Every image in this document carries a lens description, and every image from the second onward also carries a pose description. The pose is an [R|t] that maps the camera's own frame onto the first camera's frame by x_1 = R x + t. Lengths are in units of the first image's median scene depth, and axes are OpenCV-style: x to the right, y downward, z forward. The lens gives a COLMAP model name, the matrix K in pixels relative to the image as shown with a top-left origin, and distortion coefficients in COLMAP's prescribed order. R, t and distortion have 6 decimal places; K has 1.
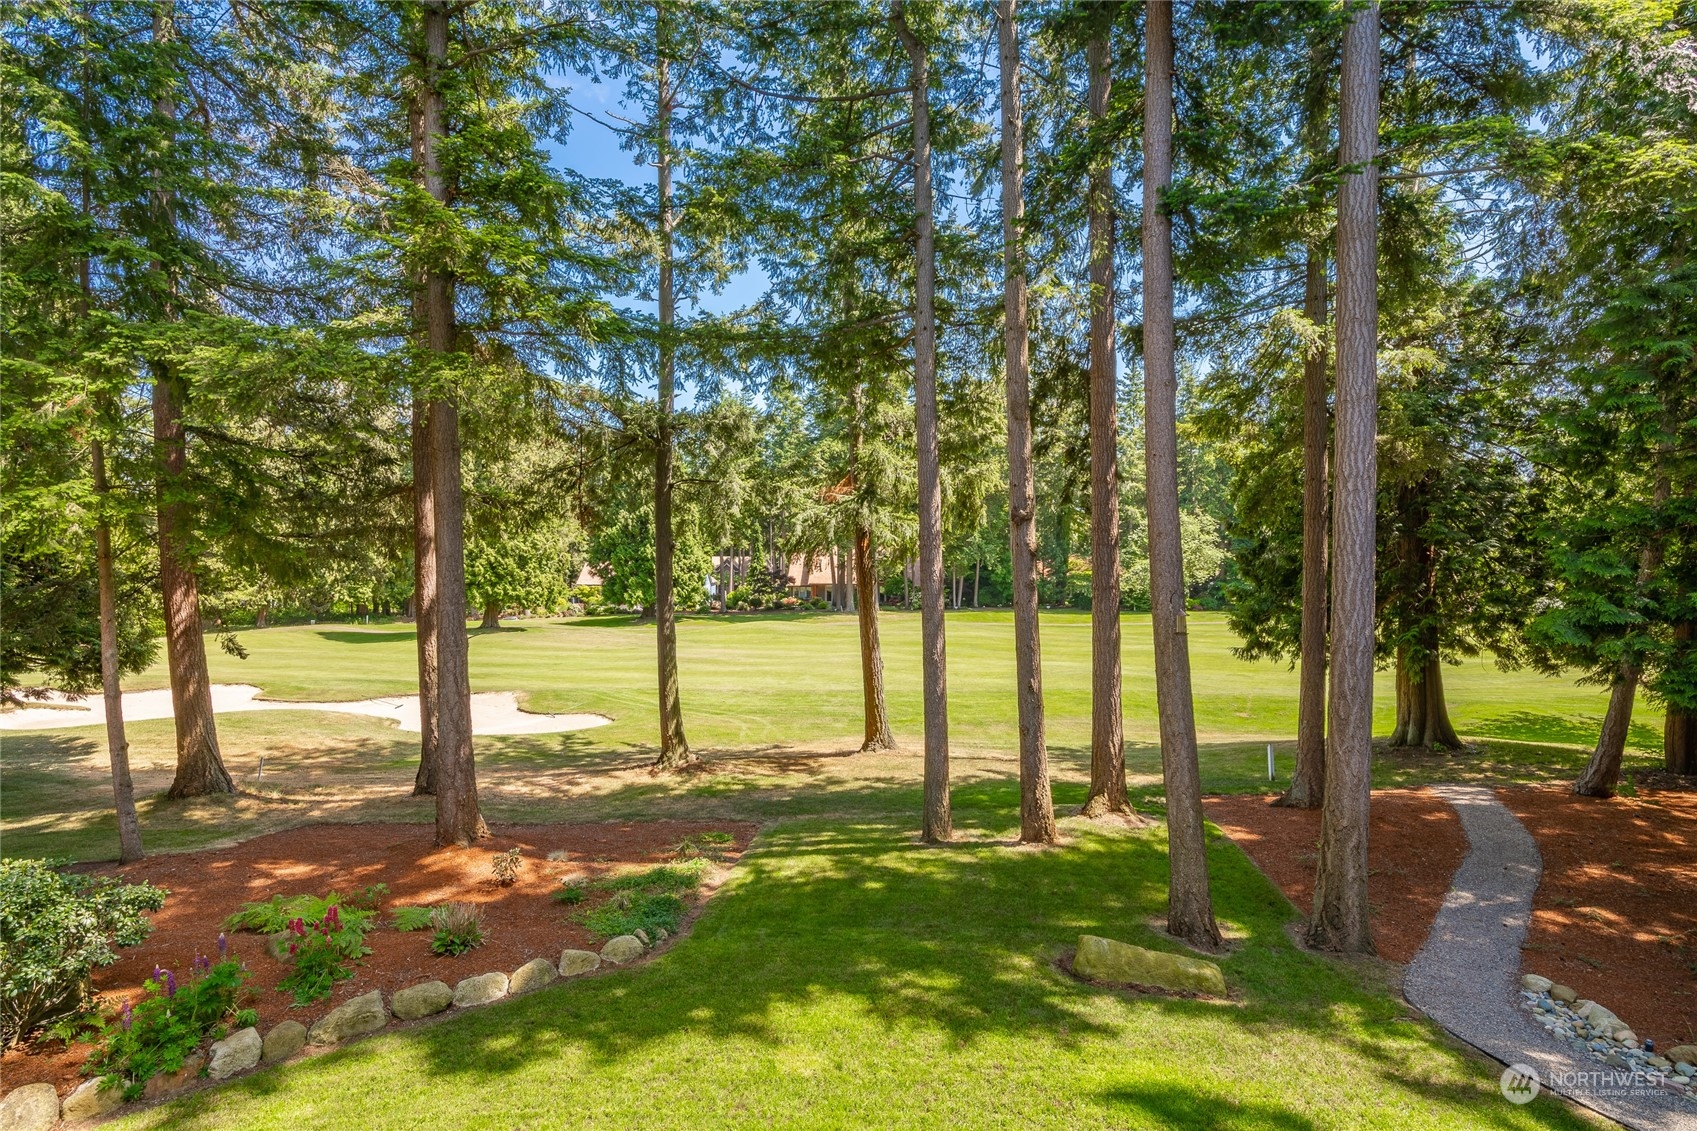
lens RADIAL K [[835.9, 0, 848.5], [0, 835.9, 565.5], [0, 0, 1]] dist [-0.002232, -0.001037]
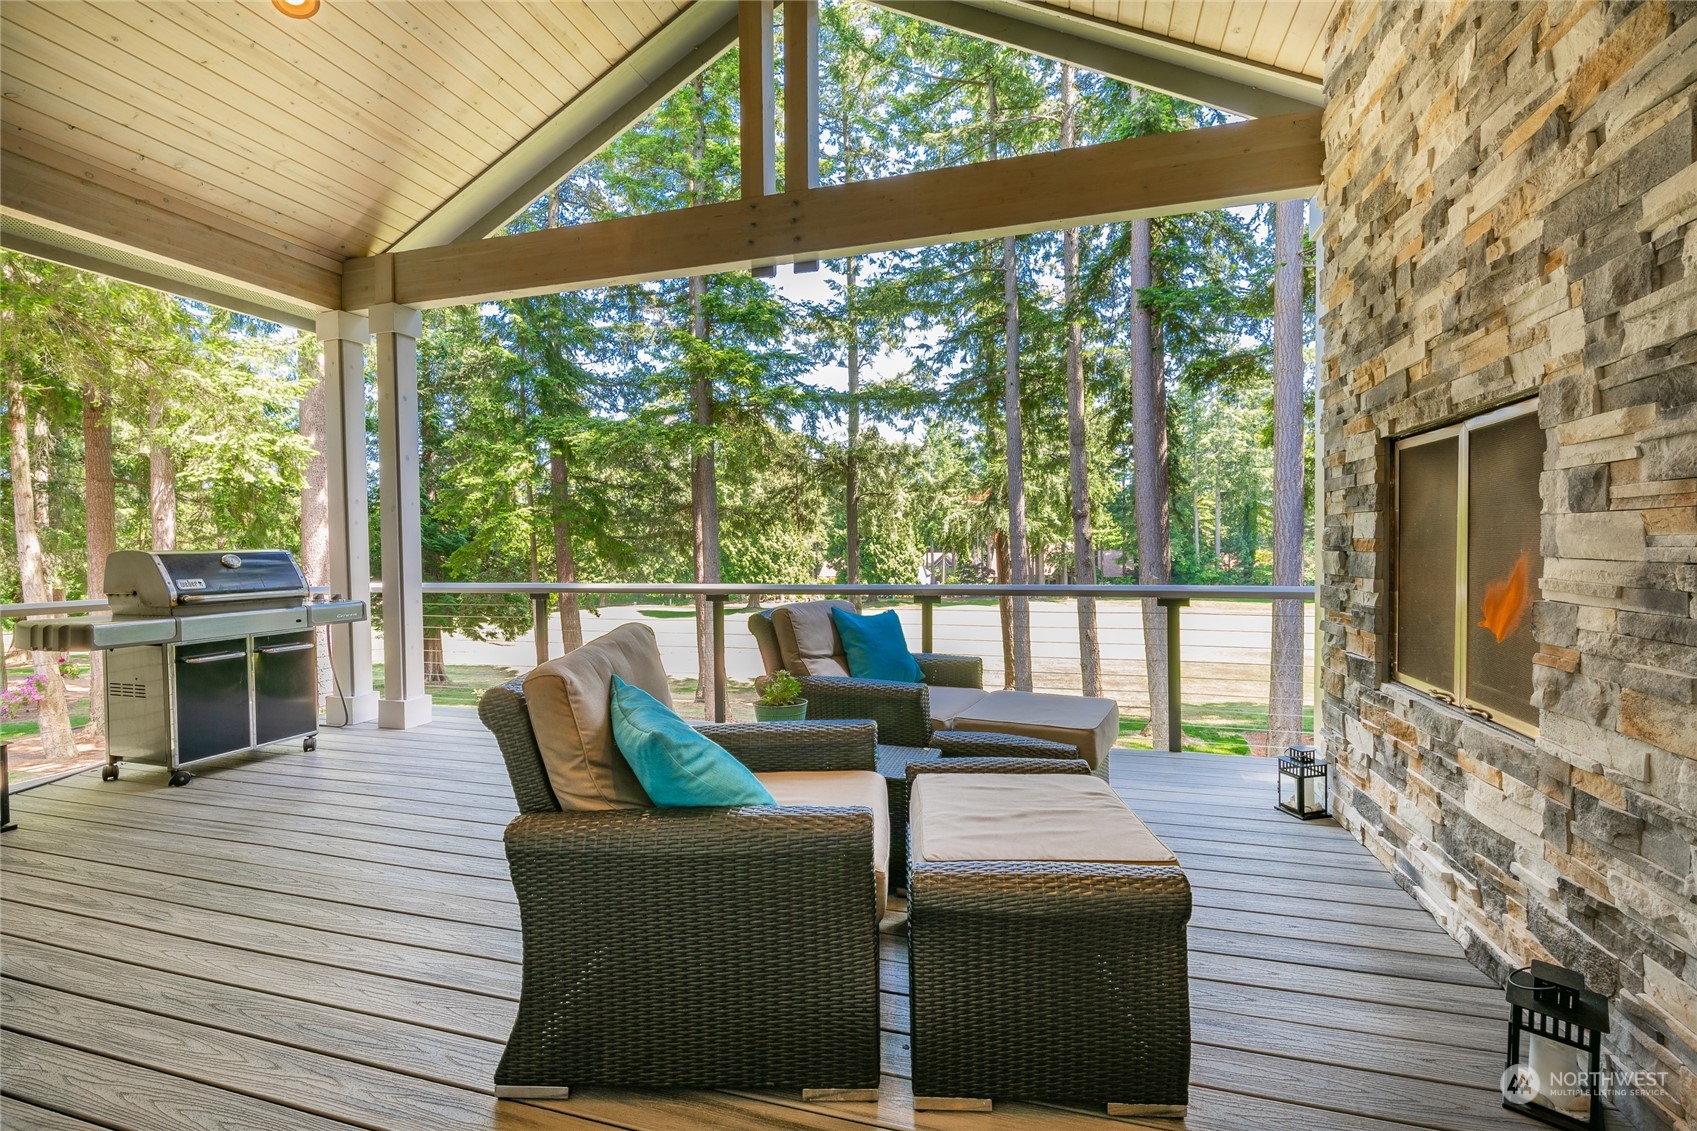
lens RADIAL K [[746.2, 0, 848.5], [0, 746.2, 565.5], [0, 0, 1]] dist [0.001006, -0.003319]
pose [[0.957731, -0.006775, -0.287586, 0.138928], [0.007823, 0.999966, 0.002496, 0.015256], [0.287559, -0.004640, 0.957752, -0.220503]]
